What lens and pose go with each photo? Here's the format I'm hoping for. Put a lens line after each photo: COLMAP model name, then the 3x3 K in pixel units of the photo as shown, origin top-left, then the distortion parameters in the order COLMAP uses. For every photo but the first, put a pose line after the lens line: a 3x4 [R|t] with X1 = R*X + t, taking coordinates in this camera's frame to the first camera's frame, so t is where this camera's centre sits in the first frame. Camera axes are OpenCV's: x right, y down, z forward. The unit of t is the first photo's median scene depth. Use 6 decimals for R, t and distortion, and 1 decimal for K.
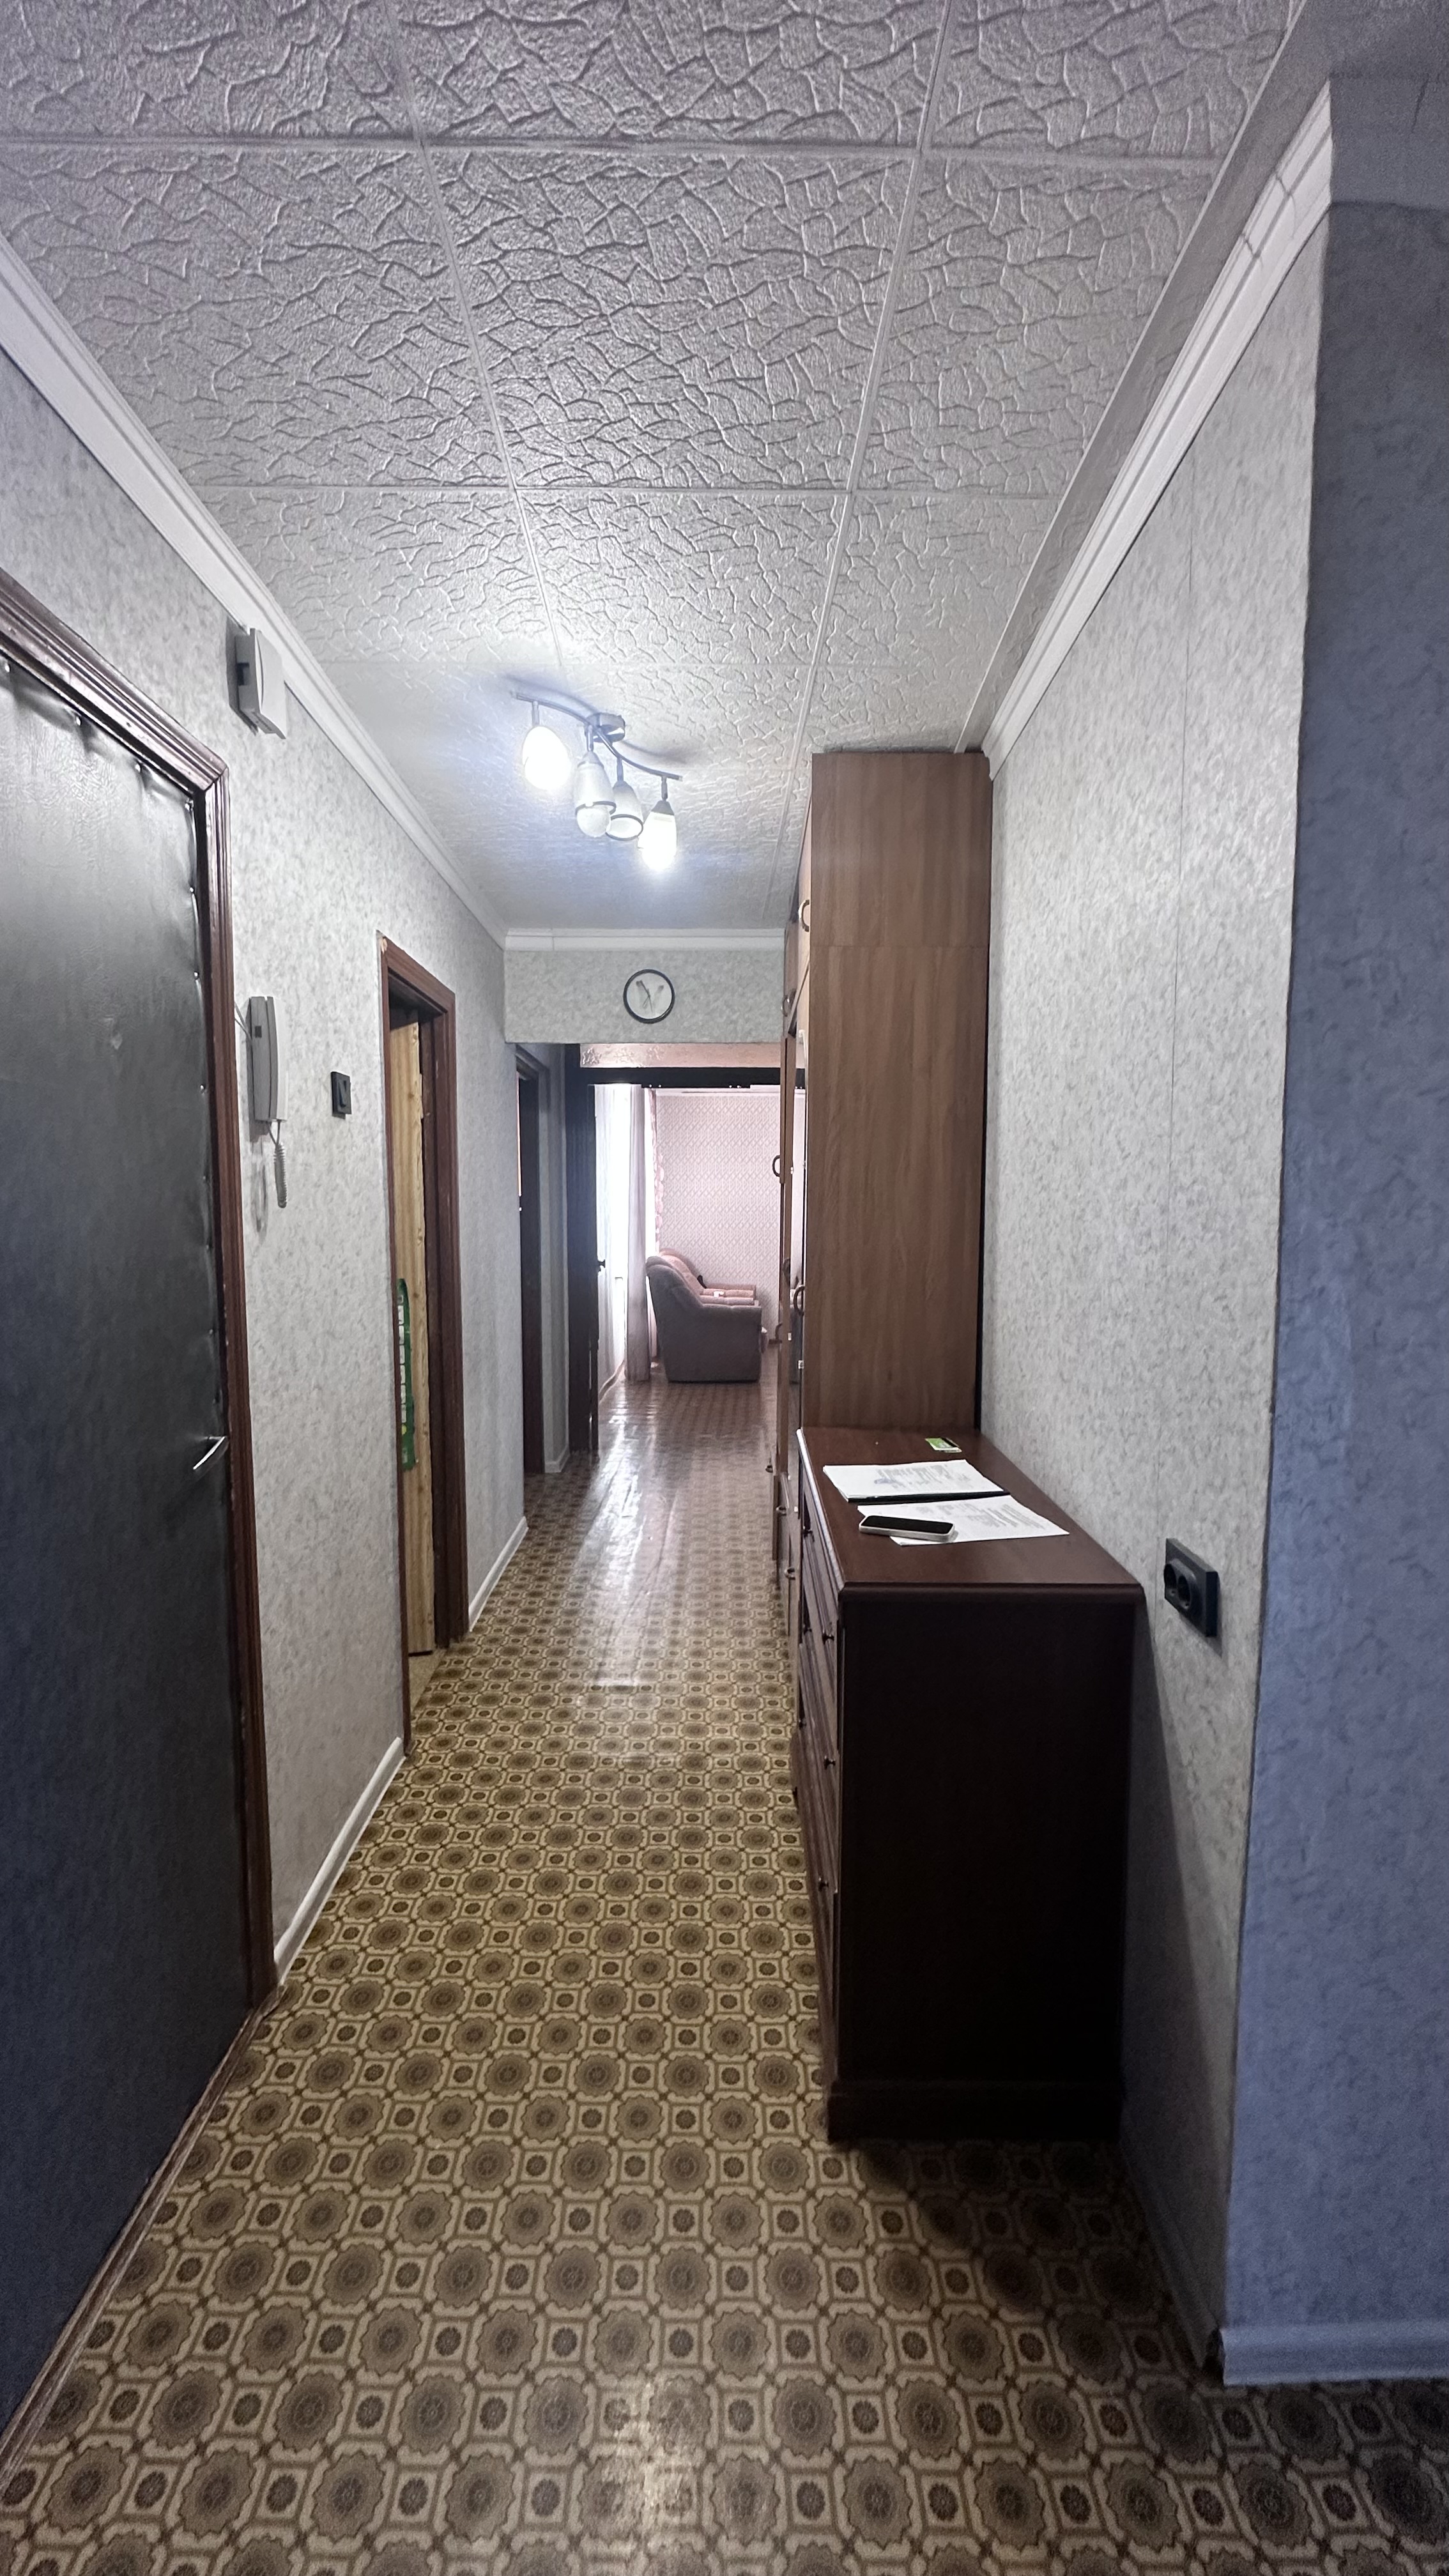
lens RADIAL K [[1024.2, 0, 727.0], [0, 1024.2, 1289.7], [0, 0, 1]] dist [-0.004088, 0.000919]
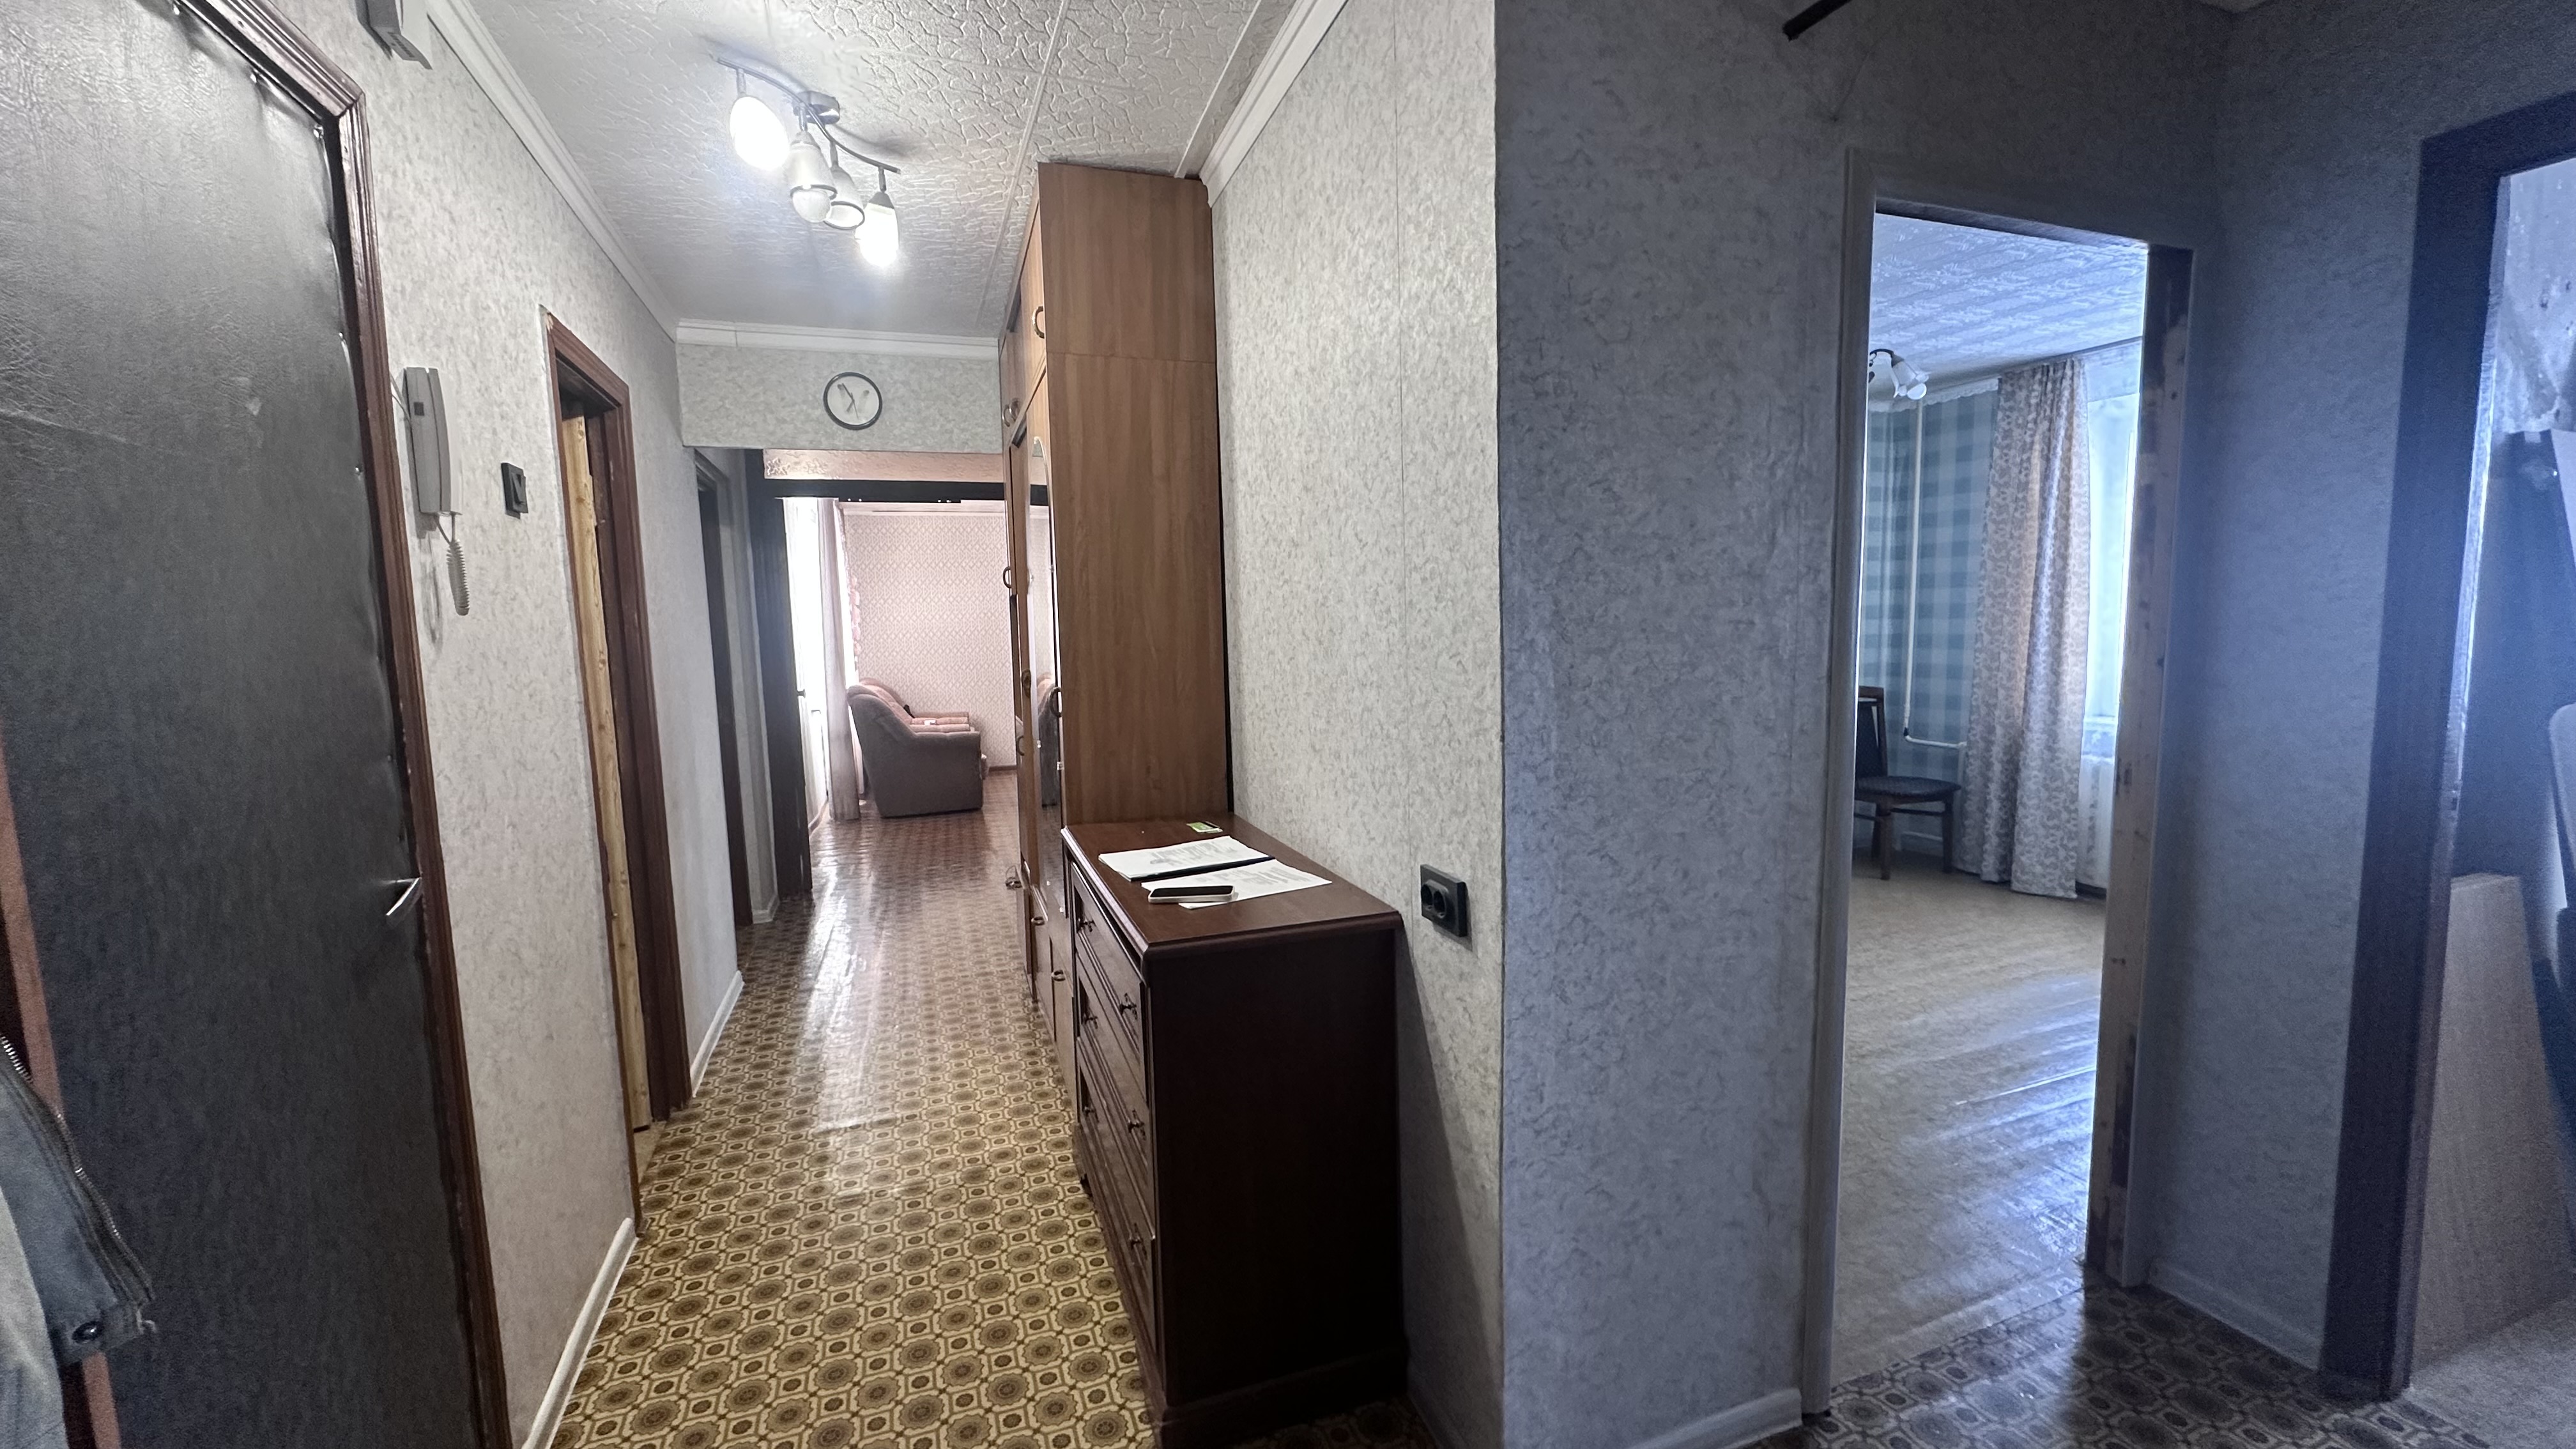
lens RADIAL K [[1024.2, 0, 1287.3], [0, 1024.2, 722.4], [0, 0, 1]] dist [-0.004088, 0.000919]
pose [[0.939659, -0.061416, 0.336554, -0.081718], [0.059204, 0.998104, 0.016843, 0.039100], [-0.336950, 0.004099, 0.941514, -0.050049]]
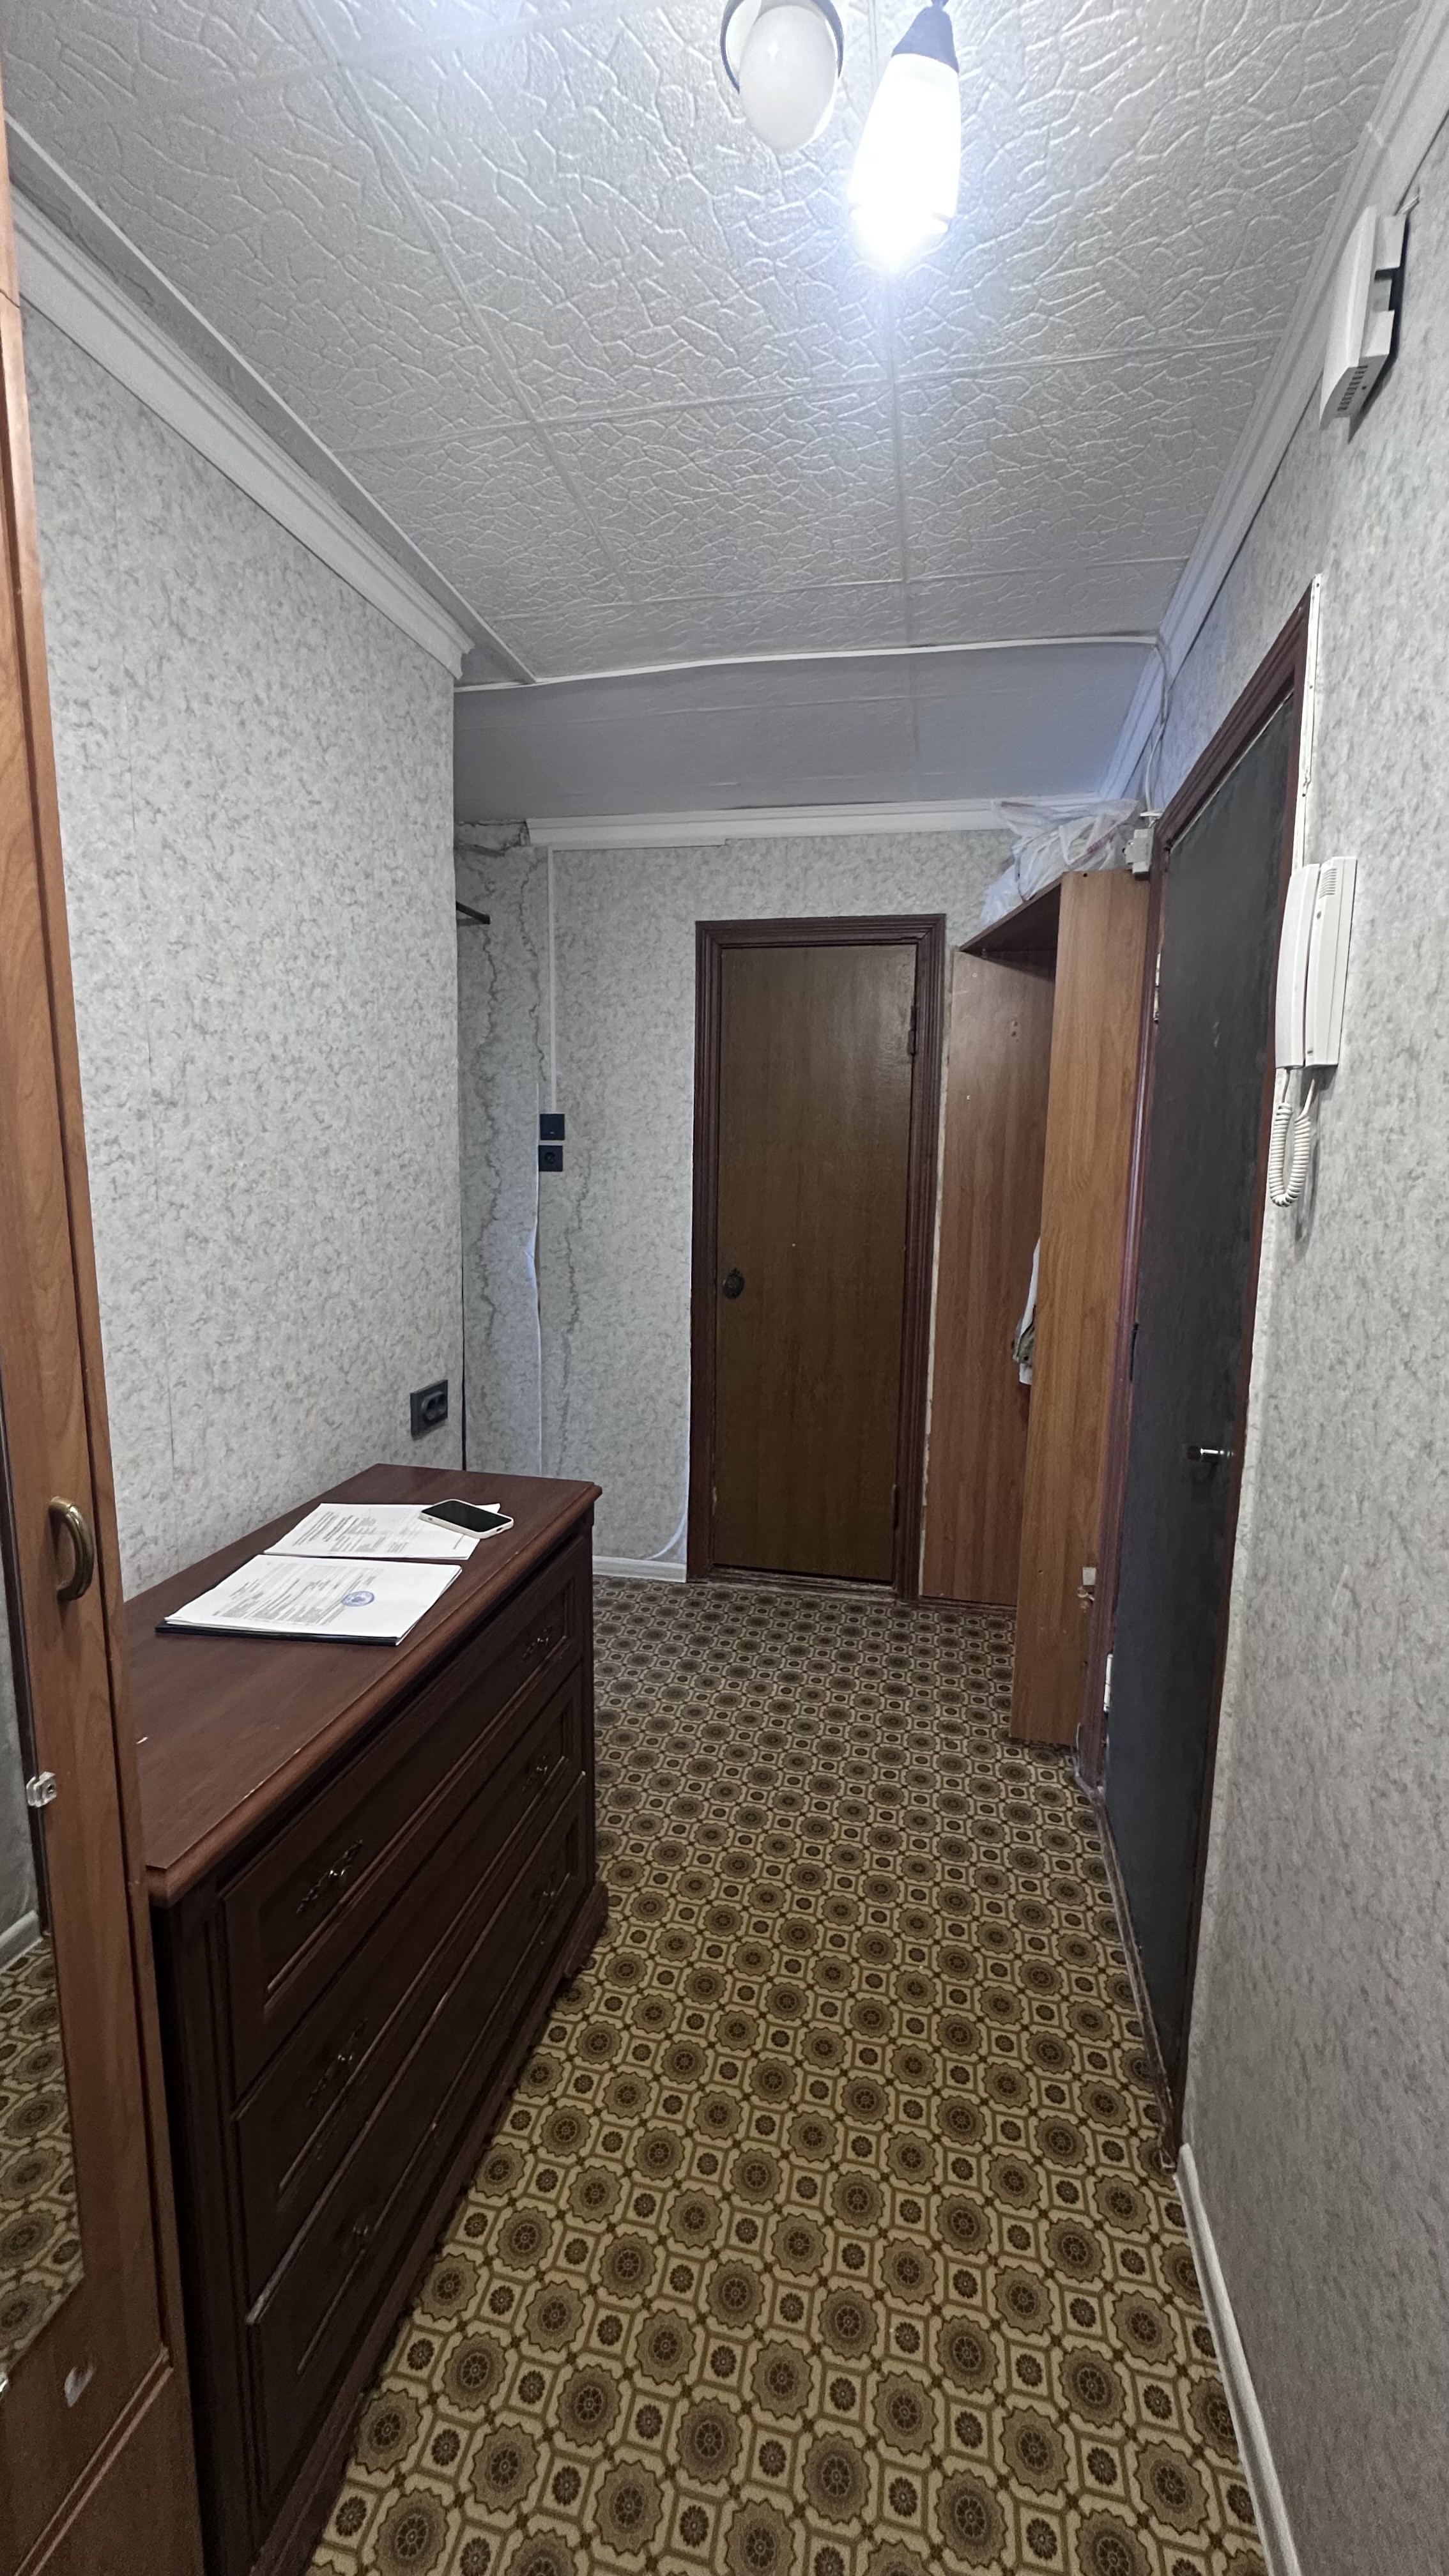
lens RADIAL K [[1024.2, 0, 730.1], [0, 1024.2, 1286.2], [0, 0, 1]] dist [-0.004088, 0.000919]
pose [[-0.976770, -0.042444, 0.210045, -0.252271], [0.006415, 0.973957, 0.226641, -0.189804], [-0.214195, 0.222723, -0.951060, 1.795880]]
